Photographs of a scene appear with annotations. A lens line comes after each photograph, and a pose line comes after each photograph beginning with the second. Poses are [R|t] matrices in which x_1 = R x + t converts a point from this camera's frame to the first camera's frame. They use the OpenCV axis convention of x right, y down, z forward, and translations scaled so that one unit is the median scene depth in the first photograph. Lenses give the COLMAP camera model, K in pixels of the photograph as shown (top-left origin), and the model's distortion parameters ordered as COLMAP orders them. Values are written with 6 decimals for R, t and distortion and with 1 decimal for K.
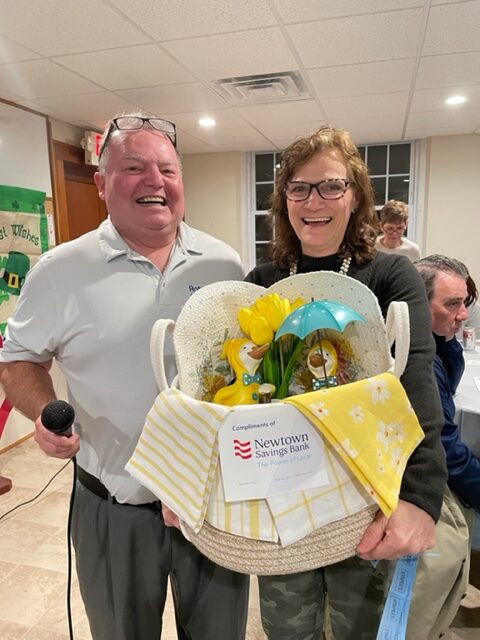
lens RADIAL K [[488.5, 0, 240.5], [0, 488.5, 320.0], [0, 0, 1]] dist [0.015260, 0.007597]
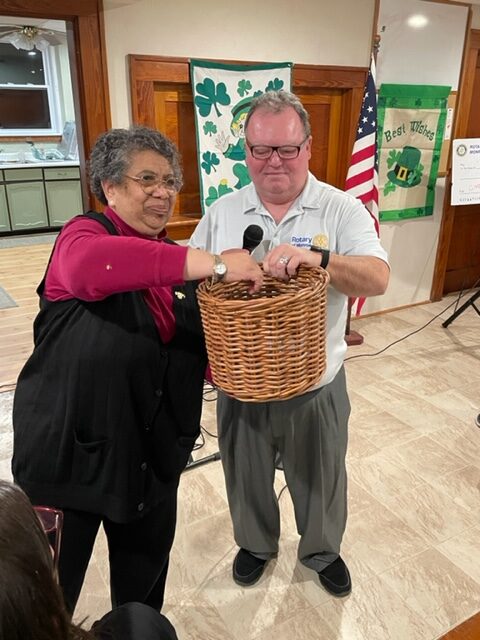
lens RADIAL K [[563.2, 0, 240.3], [0, 563.2, 320.7], [0, 0, 1]] dist [0.029315, -0.006003]
pose [[0.723009, 0.270948, -0.635489, 0.180373], [-0.129251, 0.956690, 0.260843, -0.046798], [0.678640, -0.106454, 0.726715, -0.226300]]
